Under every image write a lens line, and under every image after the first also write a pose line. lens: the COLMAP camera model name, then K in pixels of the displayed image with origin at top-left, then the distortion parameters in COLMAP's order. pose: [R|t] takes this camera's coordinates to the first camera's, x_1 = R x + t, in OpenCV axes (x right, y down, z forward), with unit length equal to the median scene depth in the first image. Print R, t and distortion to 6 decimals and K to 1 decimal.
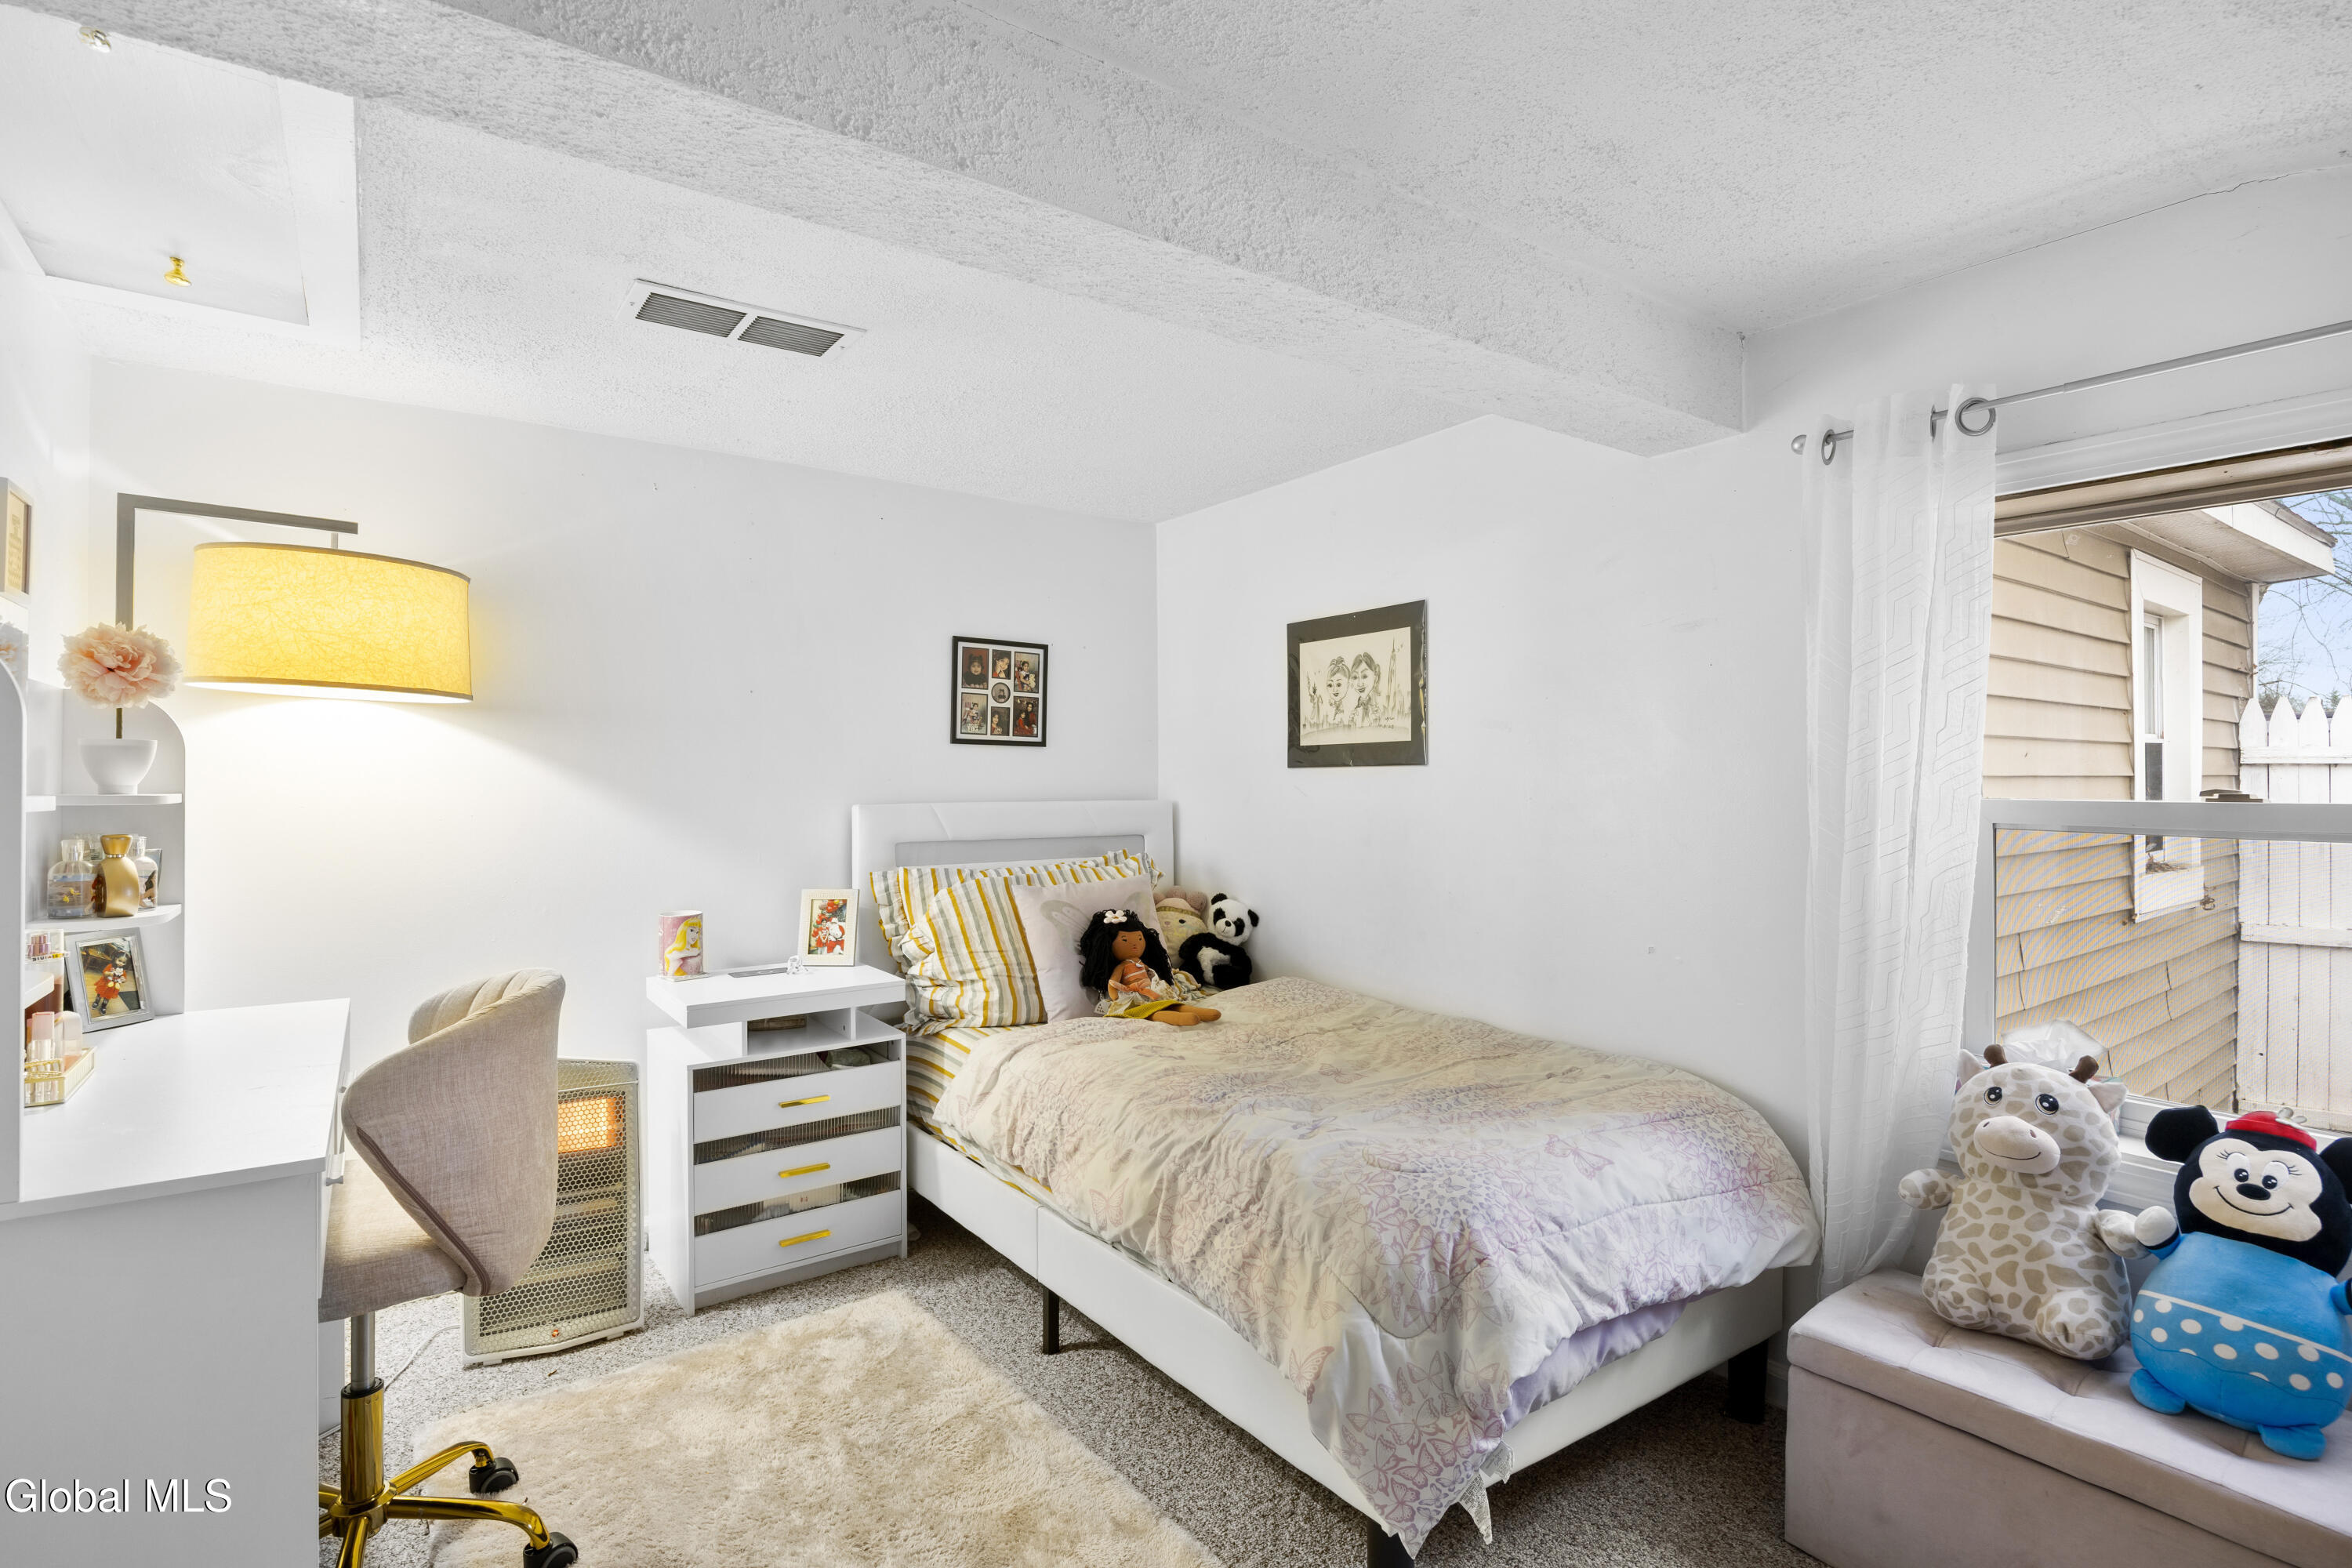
lens RADIAL K [[1127.1, 0, 1176.0], [0, 1127.1, 784.0], [0, 0, 1]] dist [-0.000891, -0.000347]
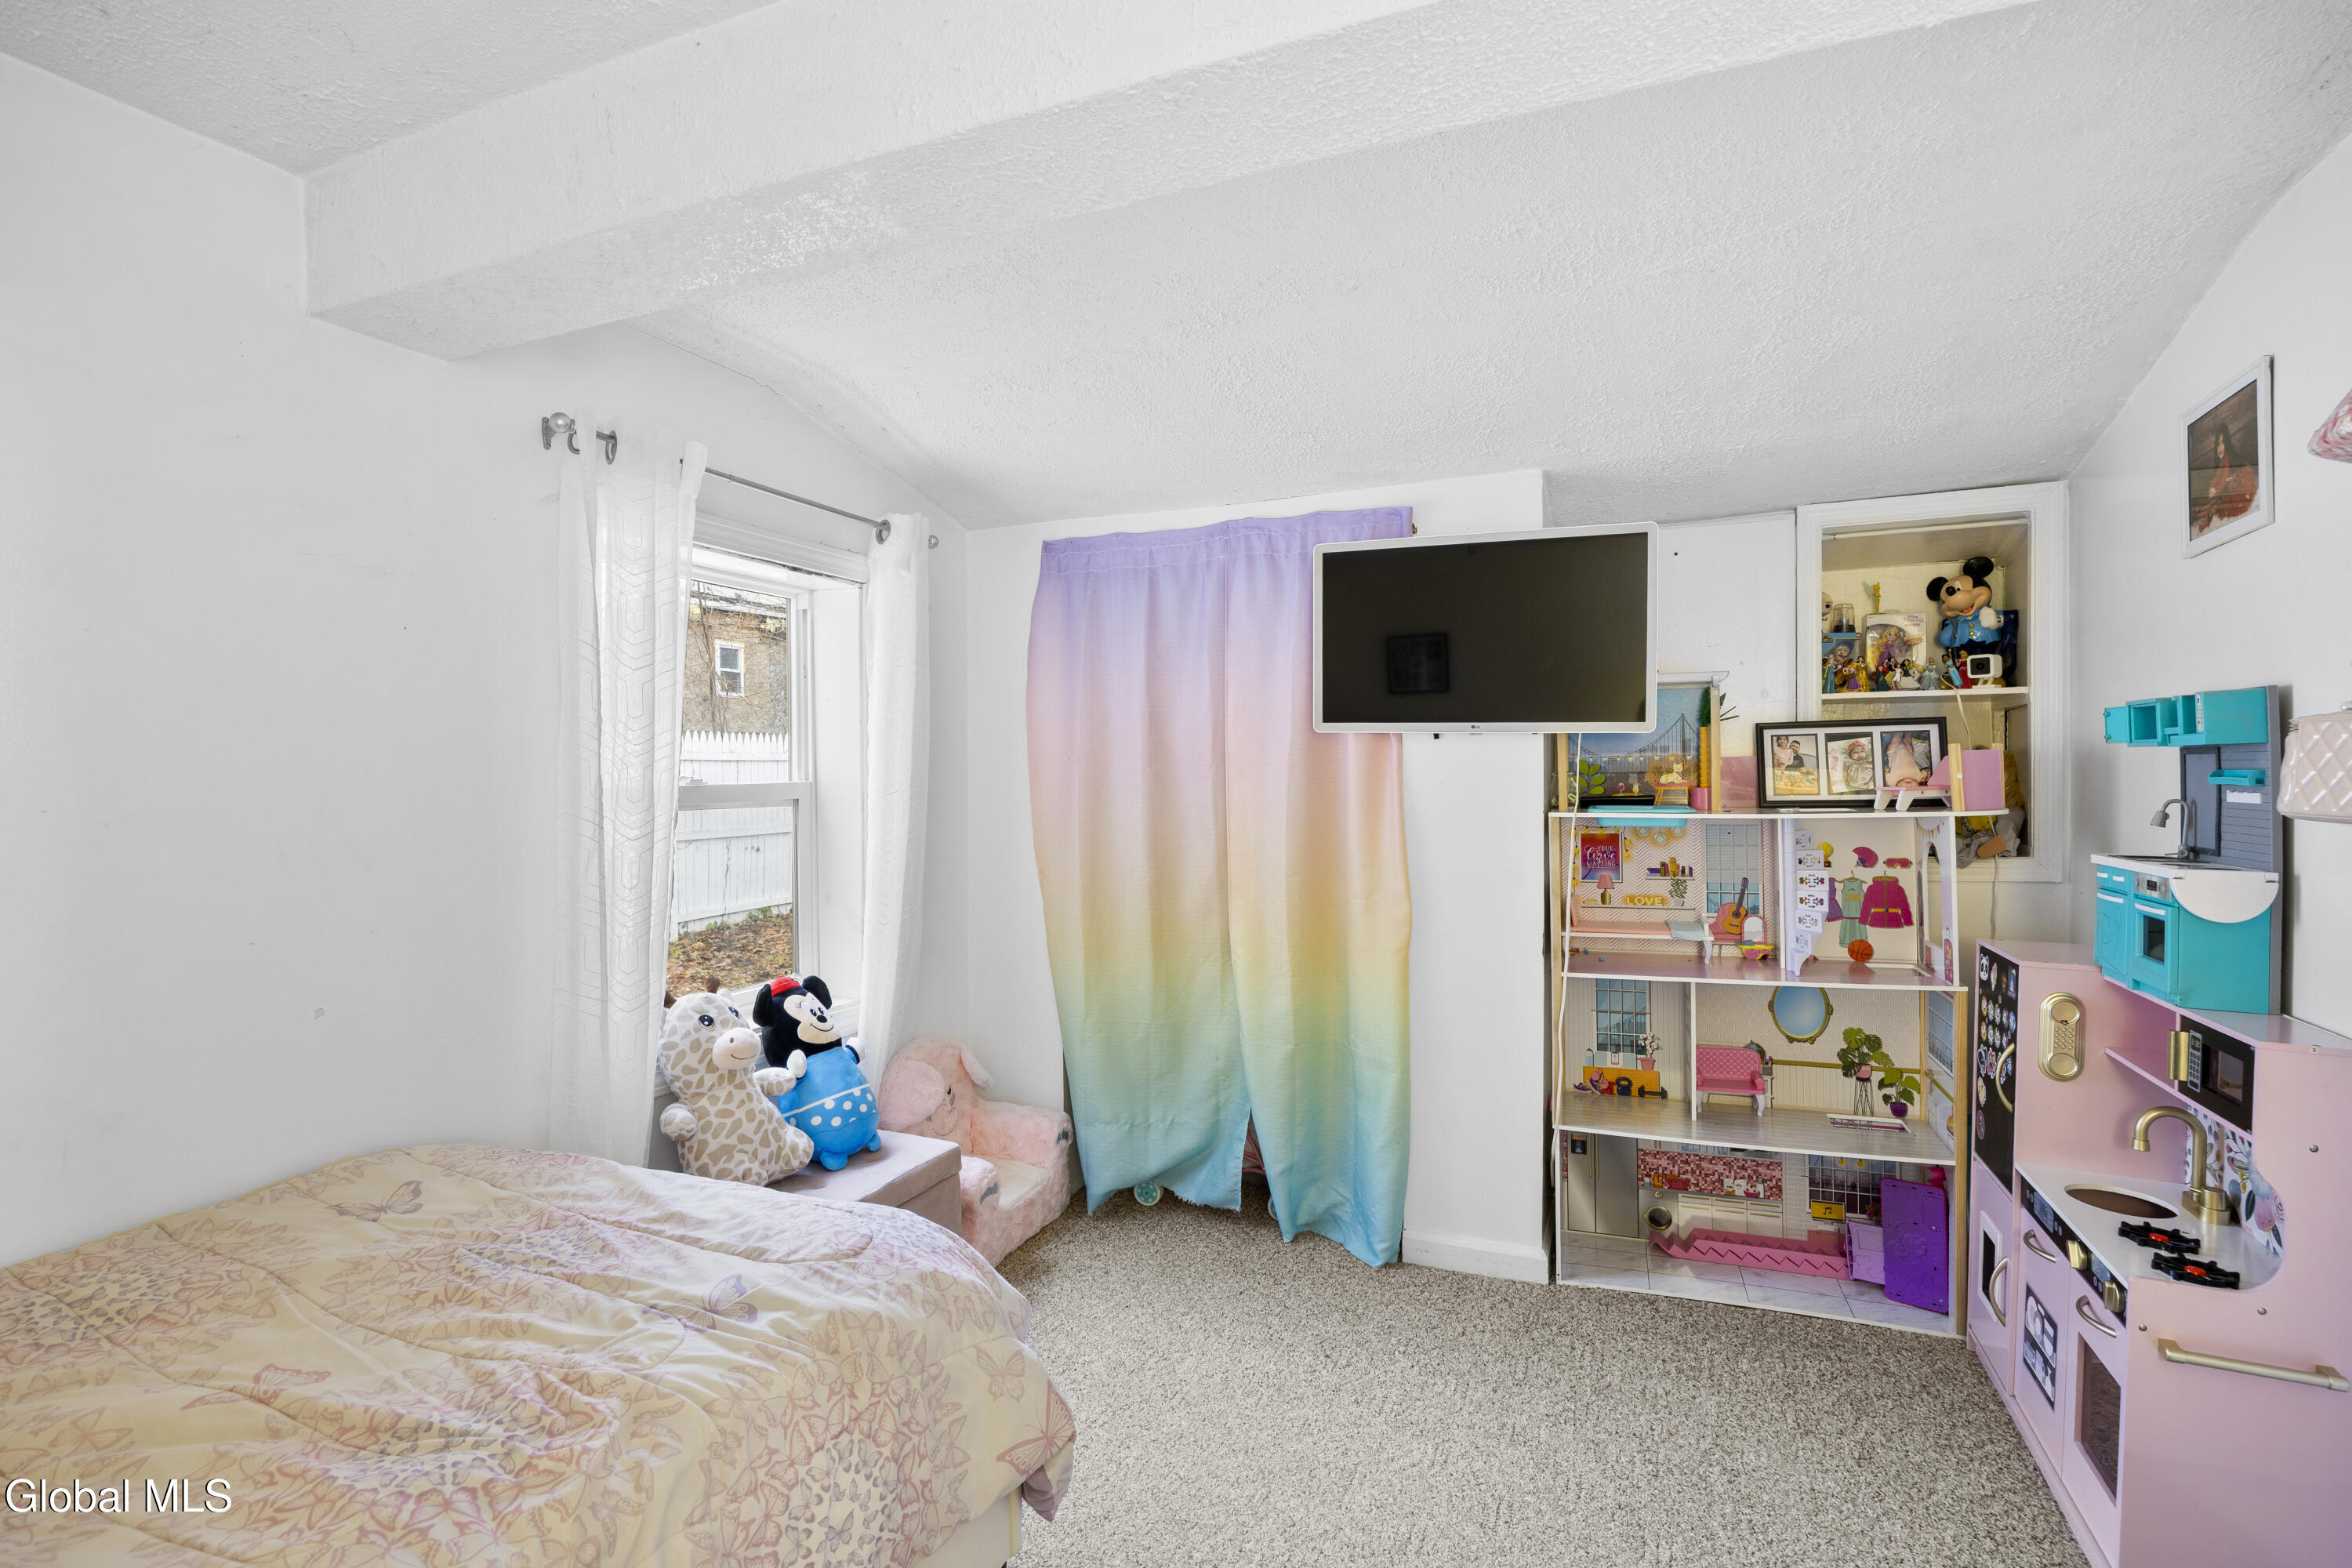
lens RADIAL K [[1127.1, 0, 1176.0], [0, 1127.1, 784.0], [0, 0, 1]] dist [-0.000891, -0.000347]
pose [[-0.517361, -0.002555, 0.855764, -0.629443], [0.016995, 0.999768, 0.013259, 0.005485], [-0.855599, 0.021403, -0.517197, 1.230638]]
